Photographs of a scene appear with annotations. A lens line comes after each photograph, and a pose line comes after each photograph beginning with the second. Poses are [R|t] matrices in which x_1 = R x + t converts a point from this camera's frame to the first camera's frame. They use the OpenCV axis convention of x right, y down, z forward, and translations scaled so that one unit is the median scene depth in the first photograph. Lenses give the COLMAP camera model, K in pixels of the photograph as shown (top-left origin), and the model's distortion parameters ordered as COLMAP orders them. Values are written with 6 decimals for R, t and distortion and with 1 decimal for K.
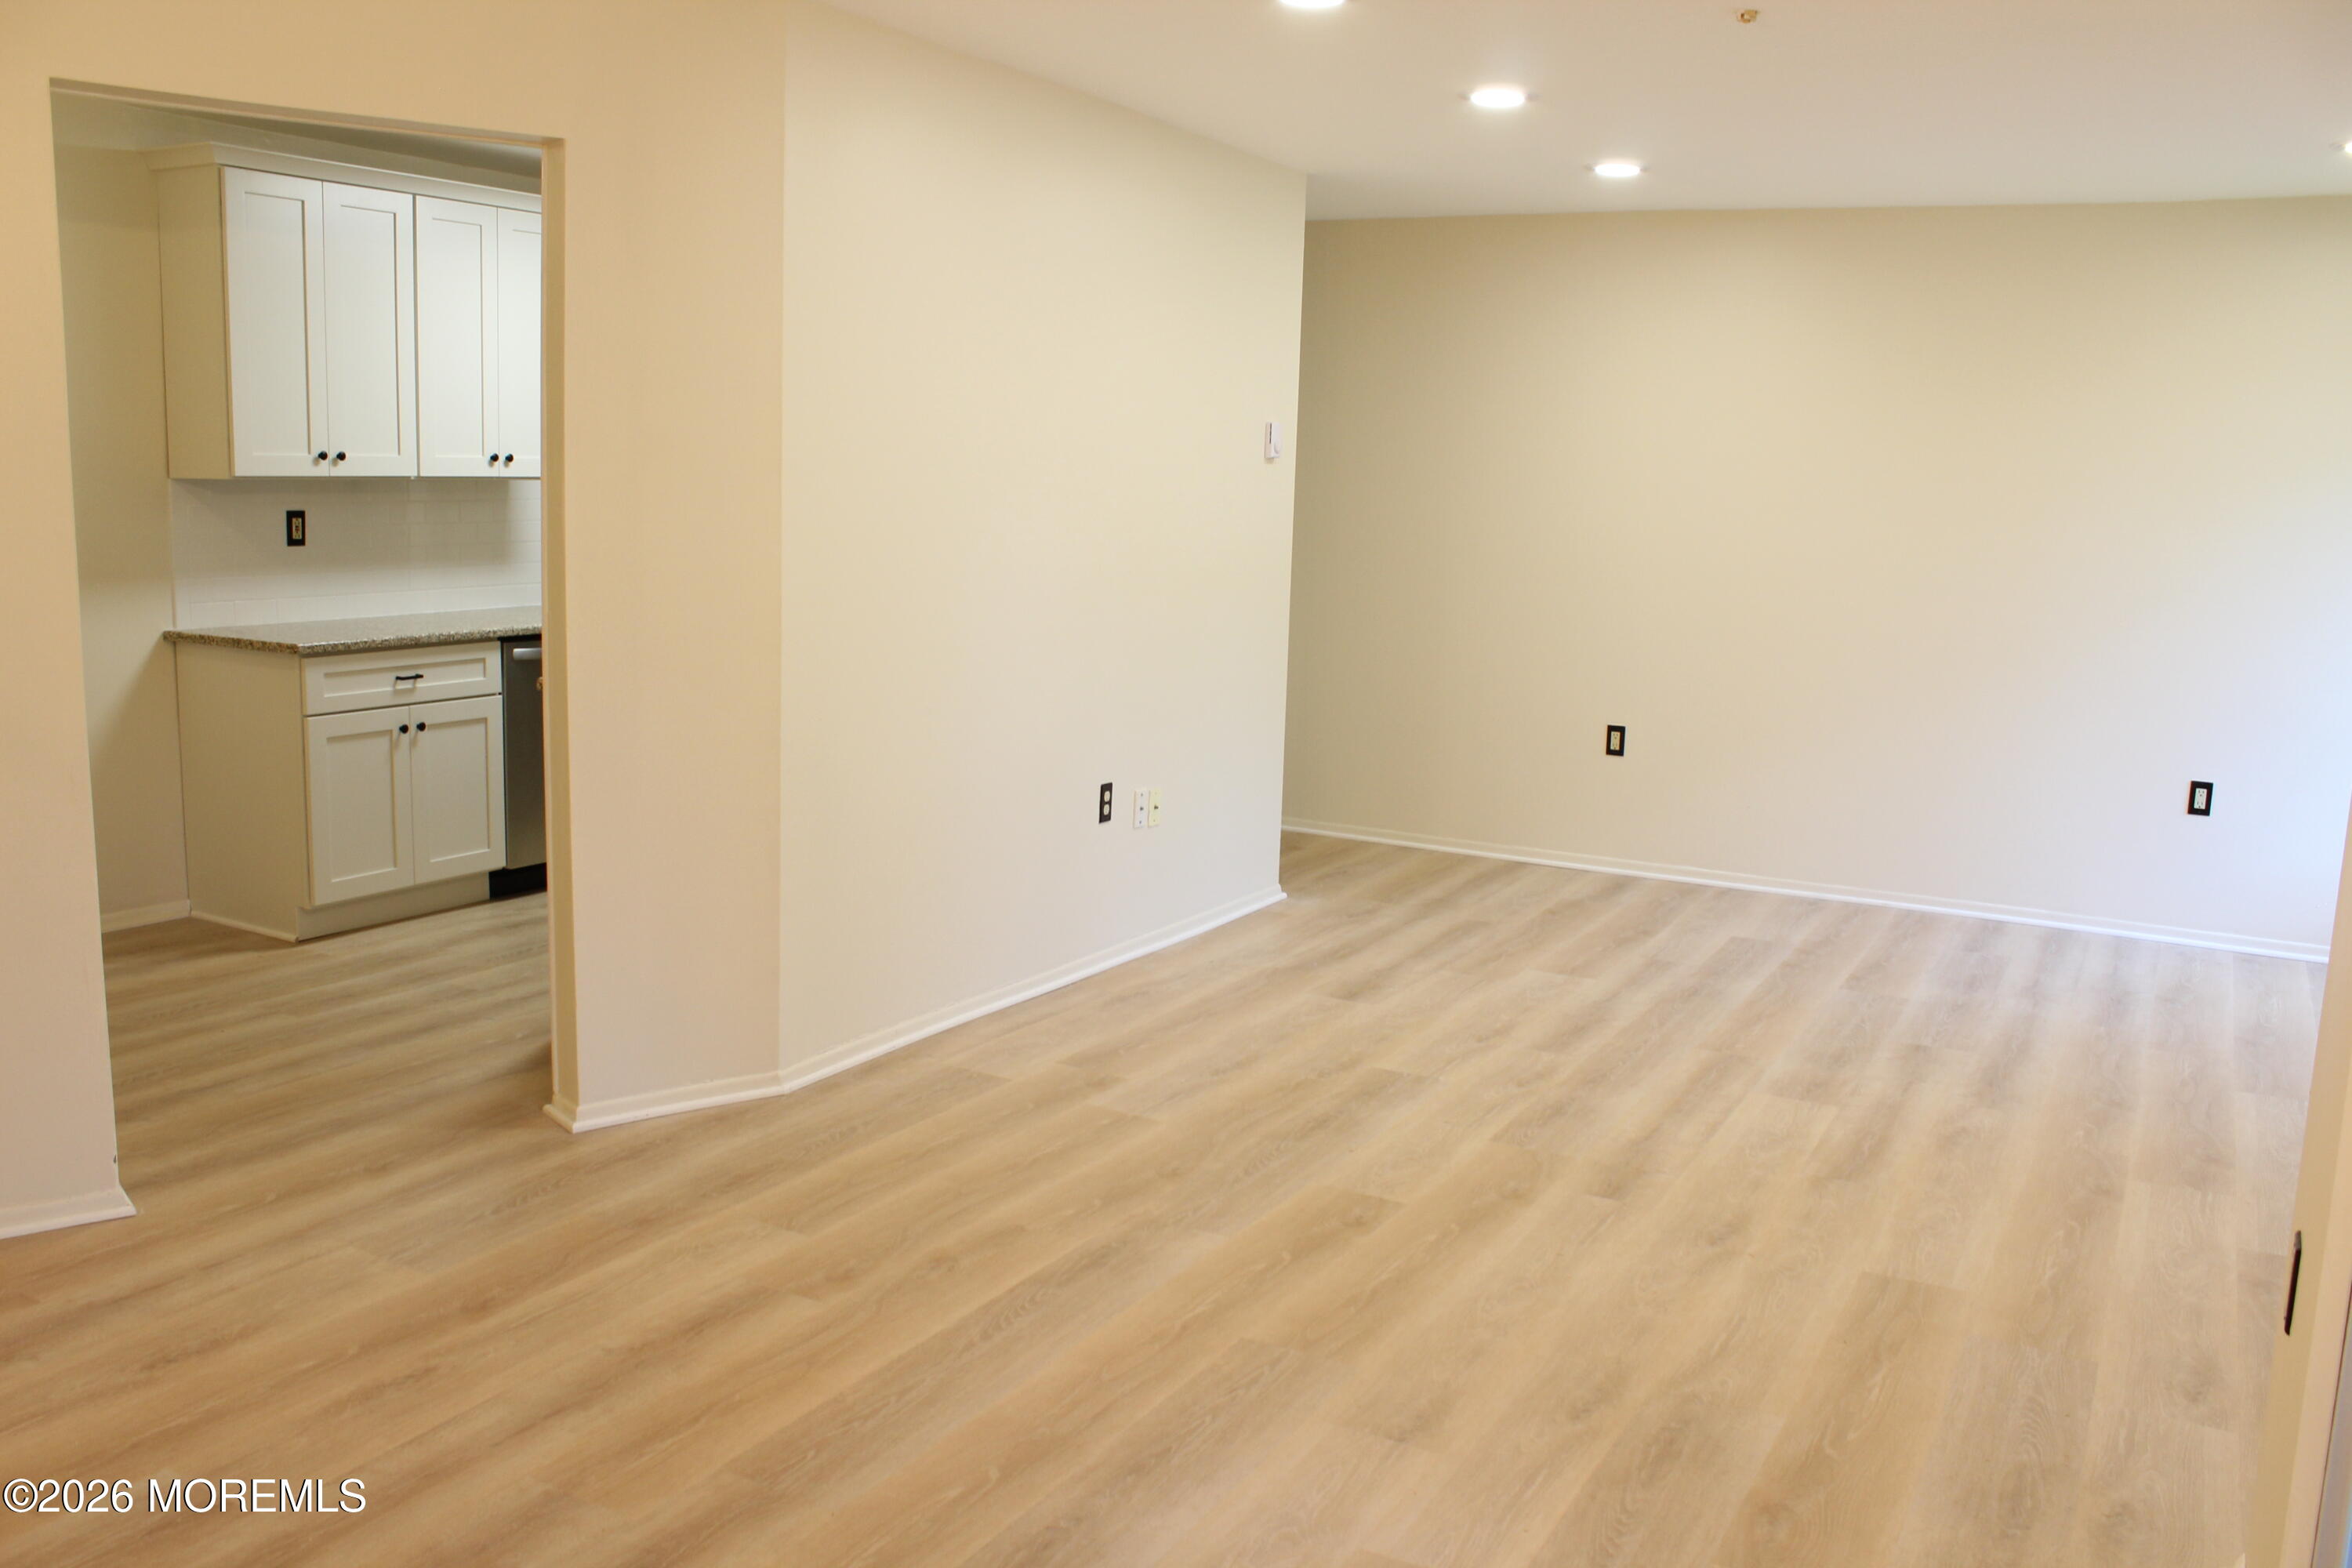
lens RADIAL K [[1961.6, 0, 1152.3], [0, 1961.6, 783.6], [0, 0, 1]] dist [-0.172815, 0.166646]
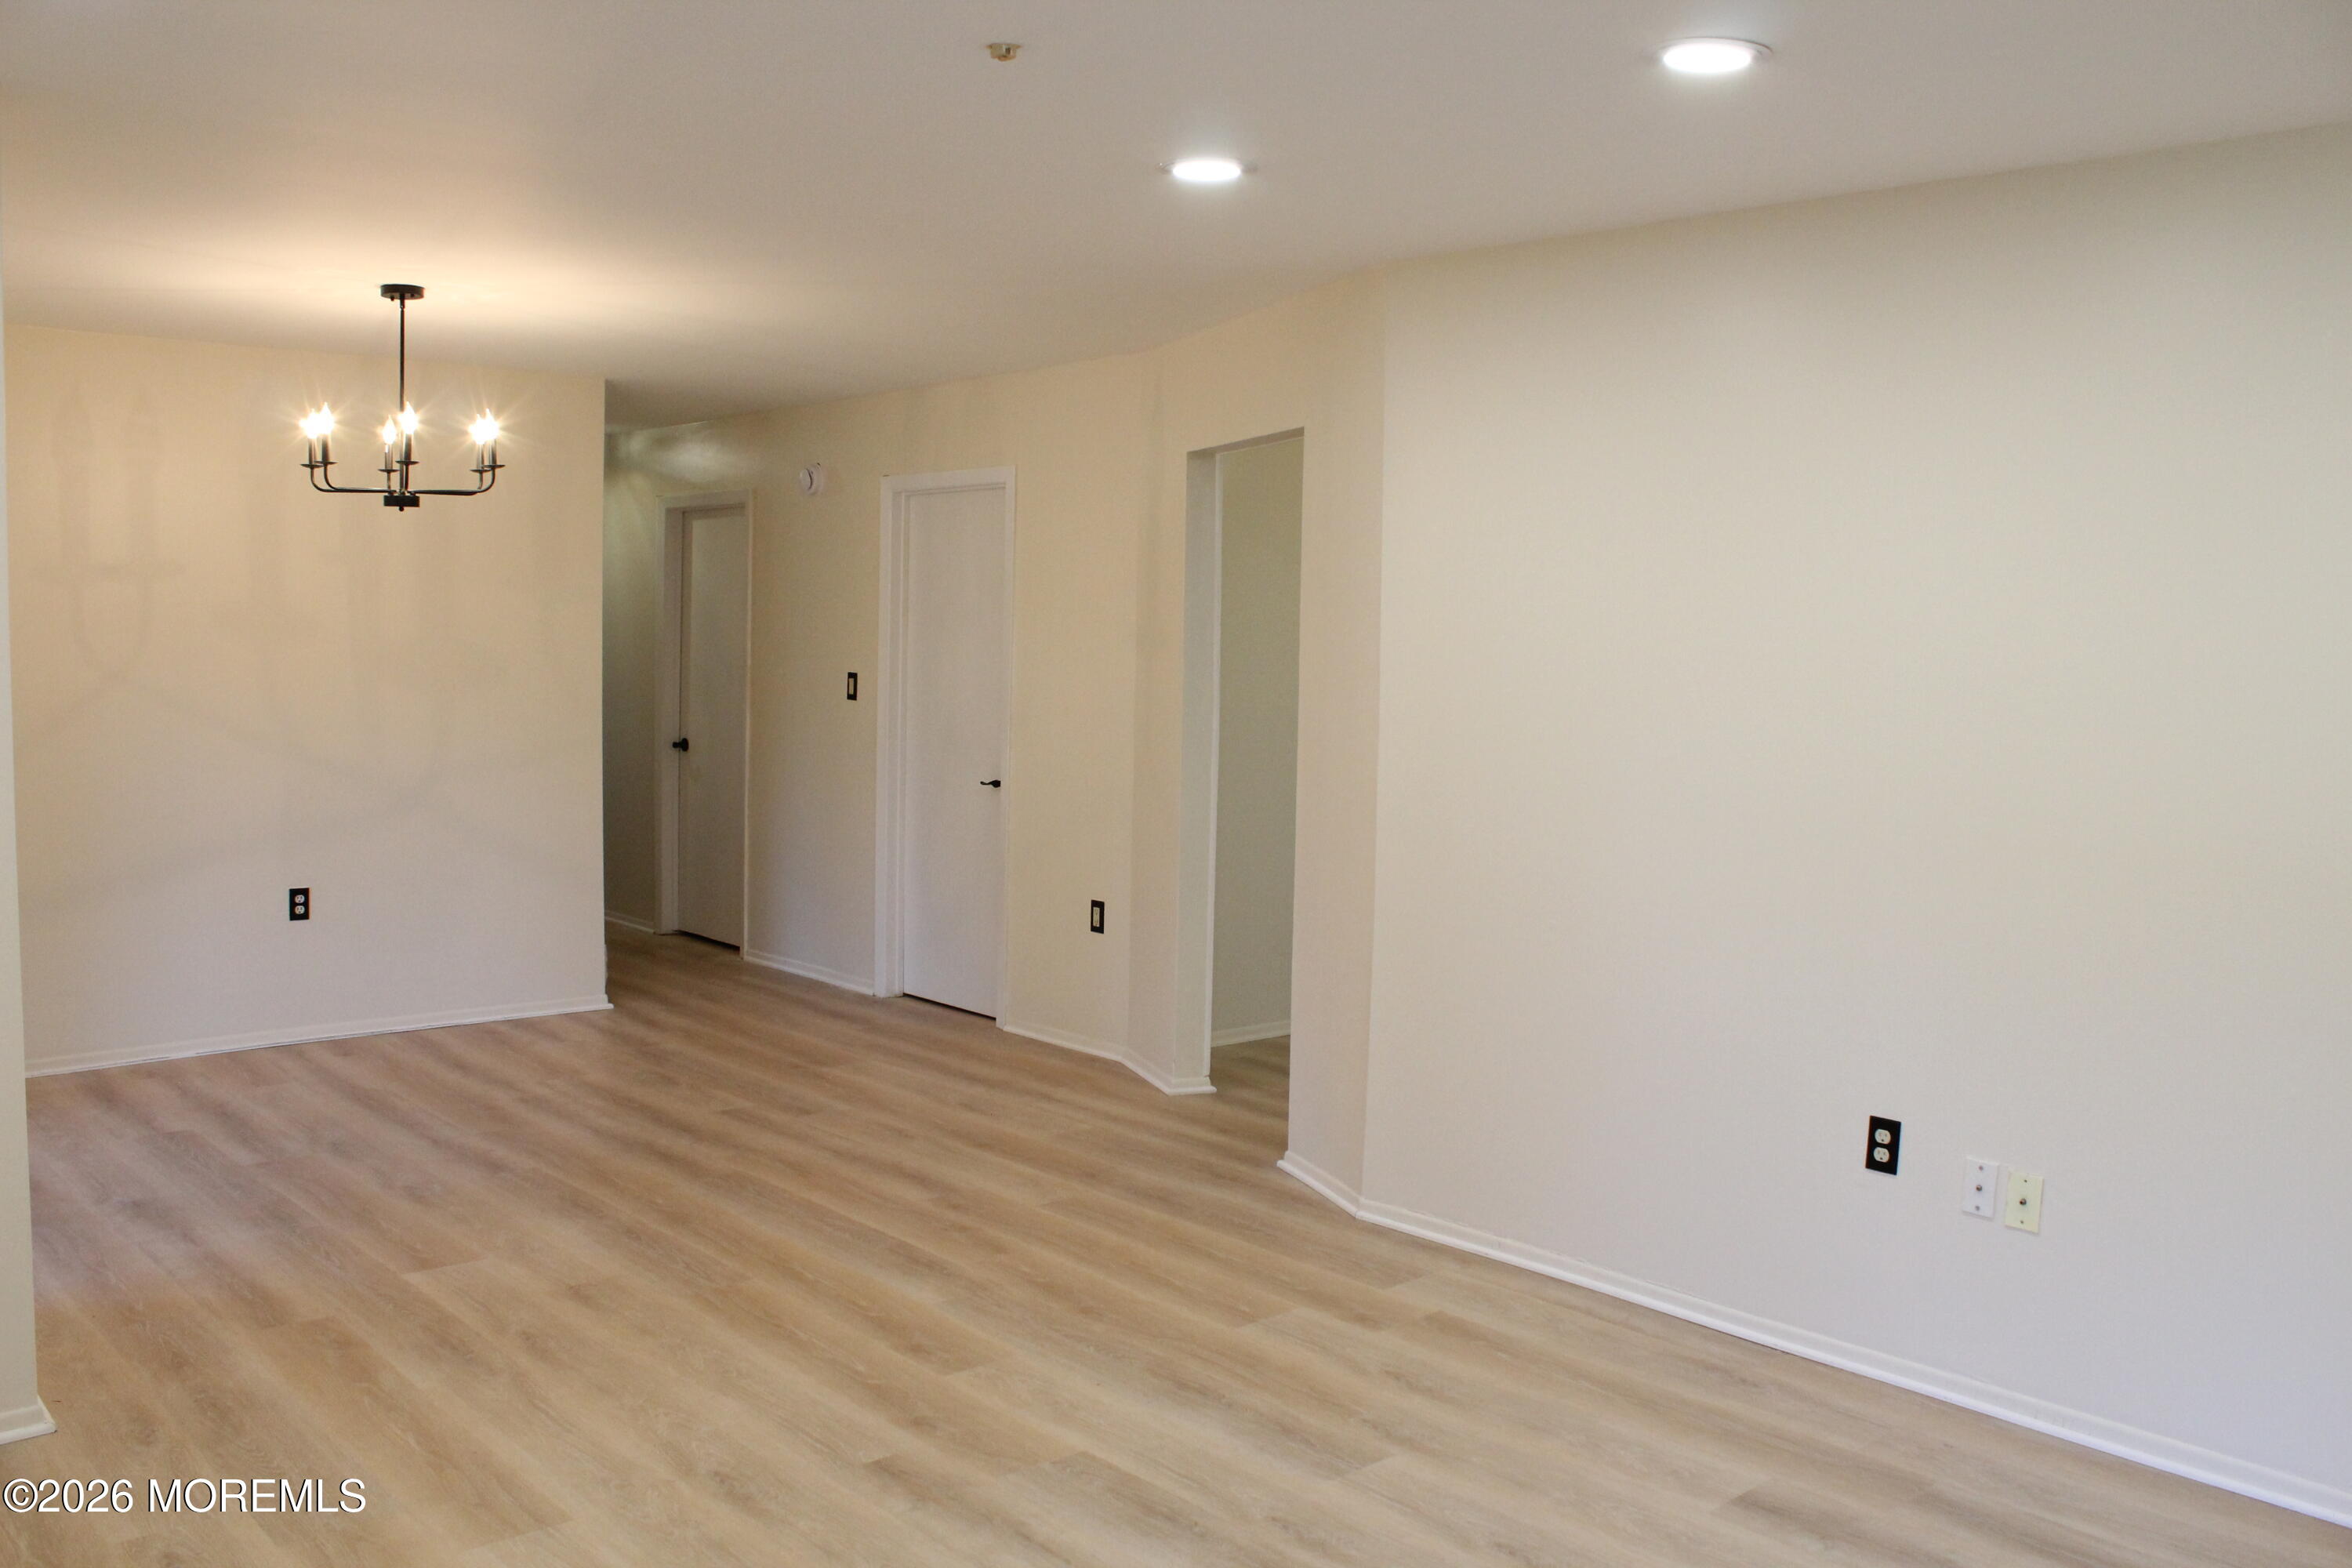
lens RADIAL K [[1961.6, 0, 1152.3], [0, 1961.6, 783.6], [0, 0, 1]] dist [-0.172815, 0.166646]
pose [[-0.326223, 0.038369, -0.944514, 1.002228], [-0.176312, 0.979173, 0.100673, -0.199542], [0.928705, 0.199371, -0.312664, 1.315132]]
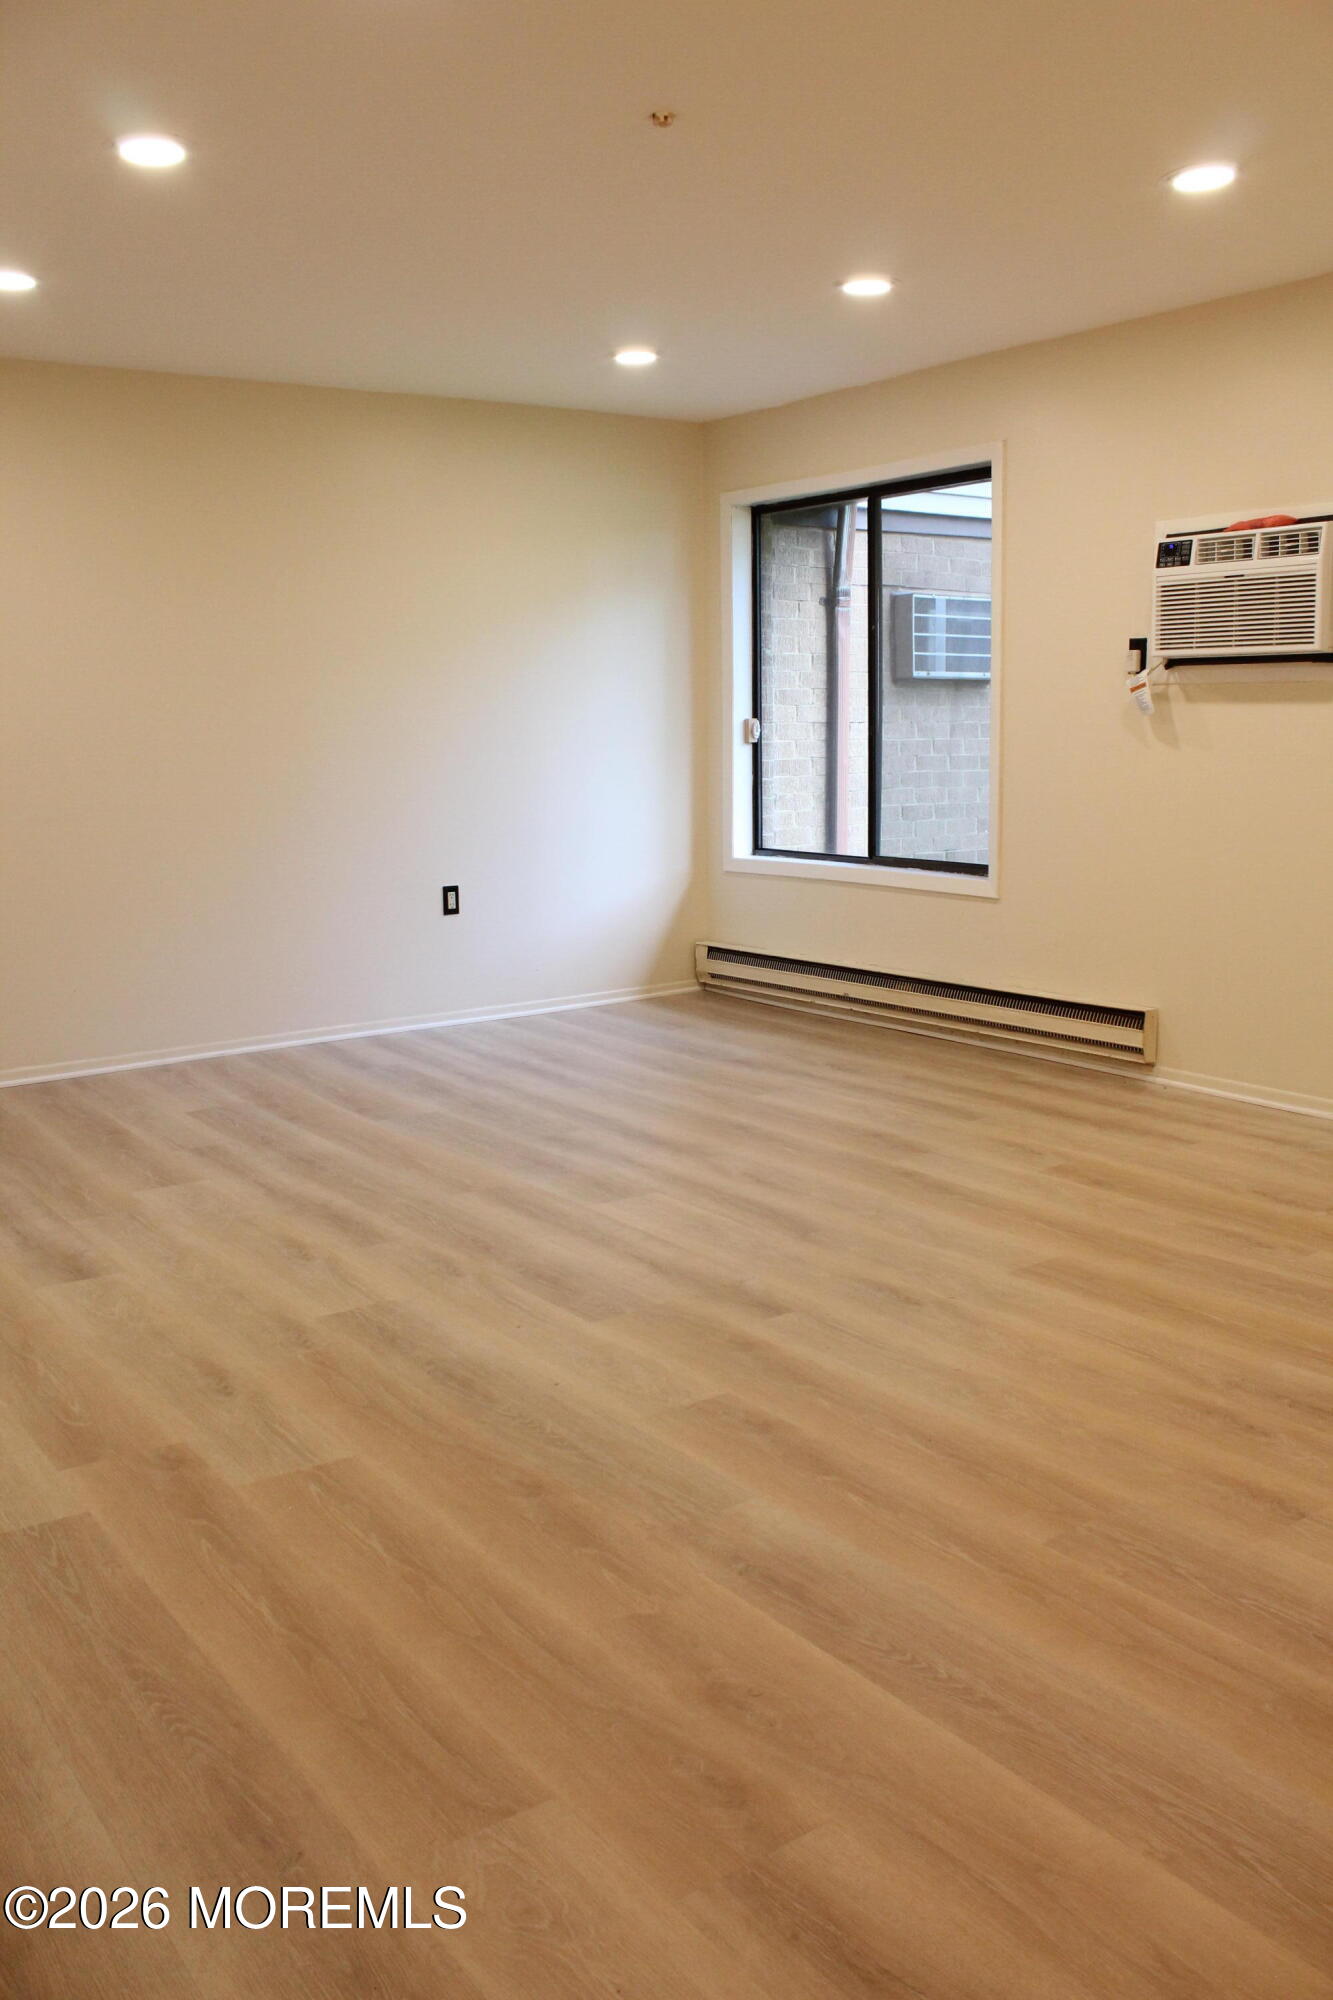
lens RADIAL K [[1668.0, 0, 666.5], [0, 1668.0, 1000.0], [0, 0, 1]] dist [-0.172815, 0.166646]
pose [[0.422347, -0.189303, 0.886446, -0.505211], [0.175732, 0.976495, 0.124806, -0.058014], [-0.889236, 0.103065, 0.445686, 0.649196]]
